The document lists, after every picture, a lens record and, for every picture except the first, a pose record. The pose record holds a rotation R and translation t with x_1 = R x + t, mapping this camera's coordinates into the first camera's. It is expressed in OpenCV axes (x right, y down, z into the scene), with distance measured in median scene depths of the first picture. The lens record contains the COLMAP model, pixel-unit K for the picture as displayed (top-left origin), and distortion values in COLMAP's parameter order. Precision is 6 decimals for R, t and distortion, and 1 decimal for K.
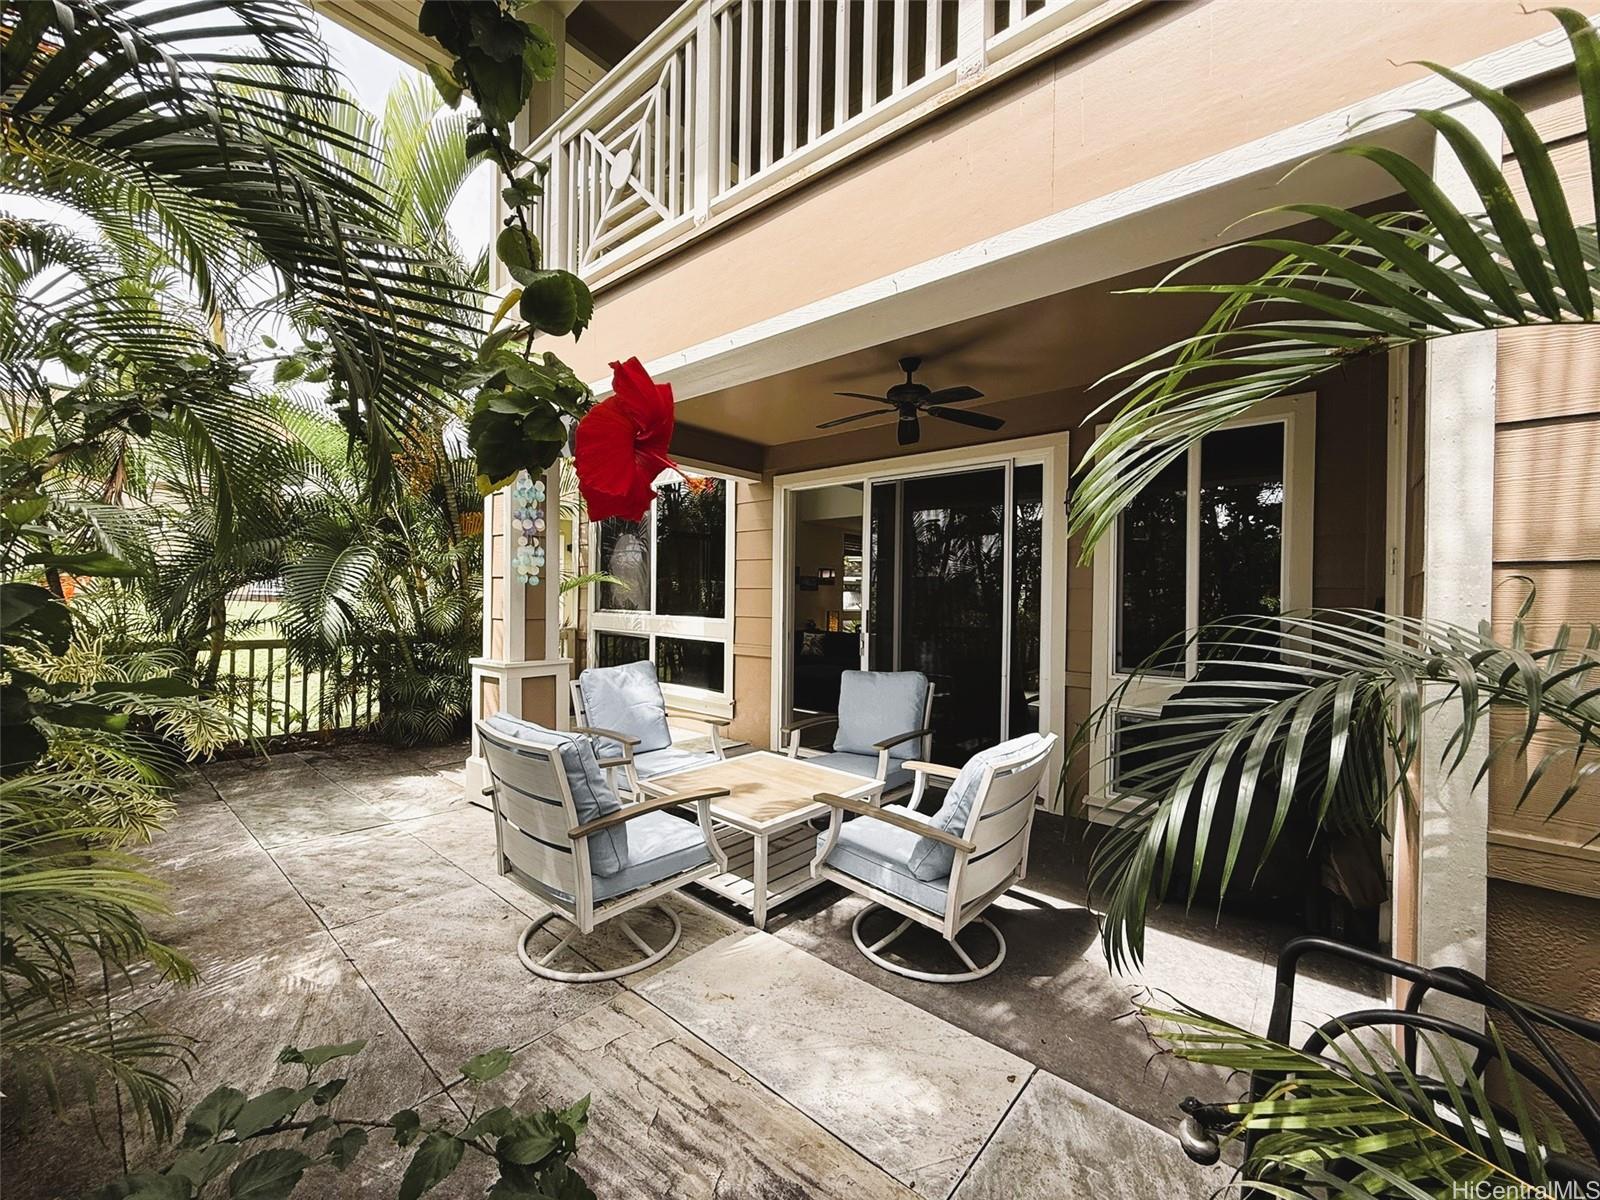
lens RADIAL K [[633.4, 0, 791.0], [0, 633.4, 599.2], [0, 0, 1]] dist [-0.000646, -0.000556]
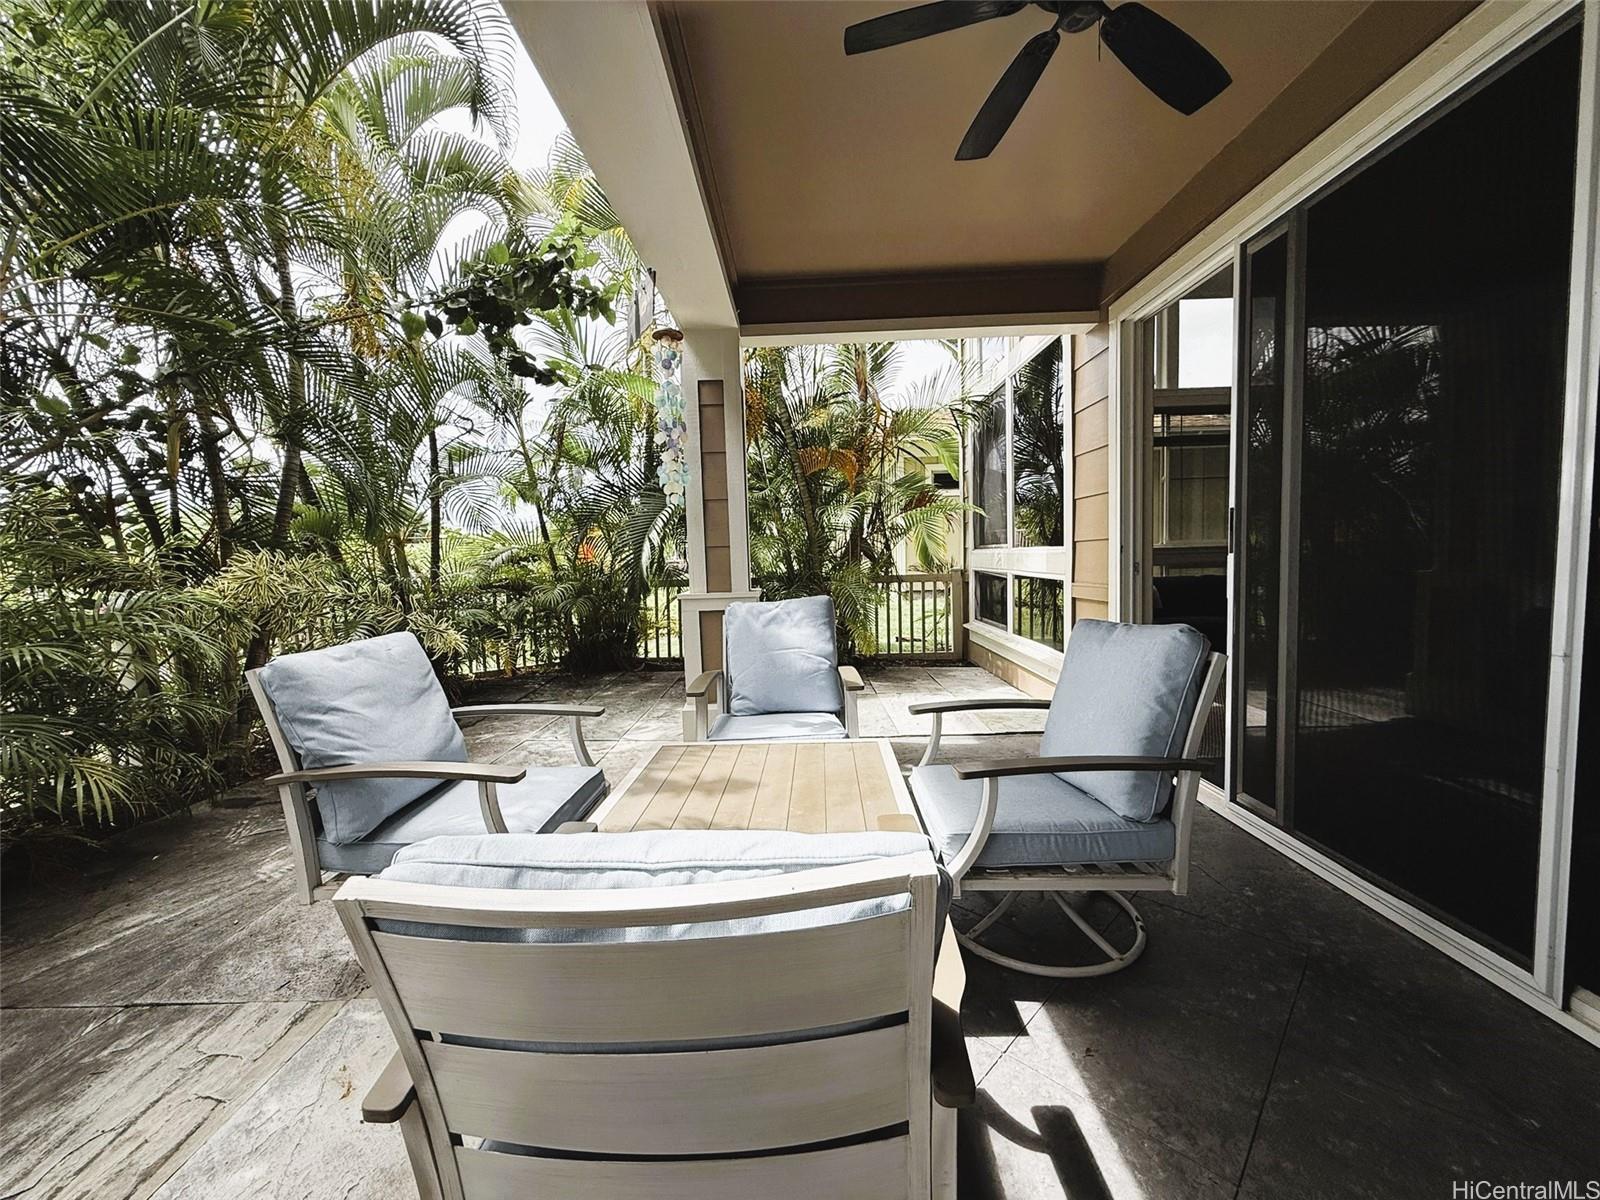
lens RADIAL K [[633.4, 0, 791.0], [0, 633.4, 599.2], [0, 0, 1]] dist [-0.000646, -0.000556]
pose [[0.640436, 0.017860, -0.767804, 0.375149], [0.037013, 0.997850, 0.054084, 0.066060], [0.767119, -0.063056, 0.638398, 0.545859]]
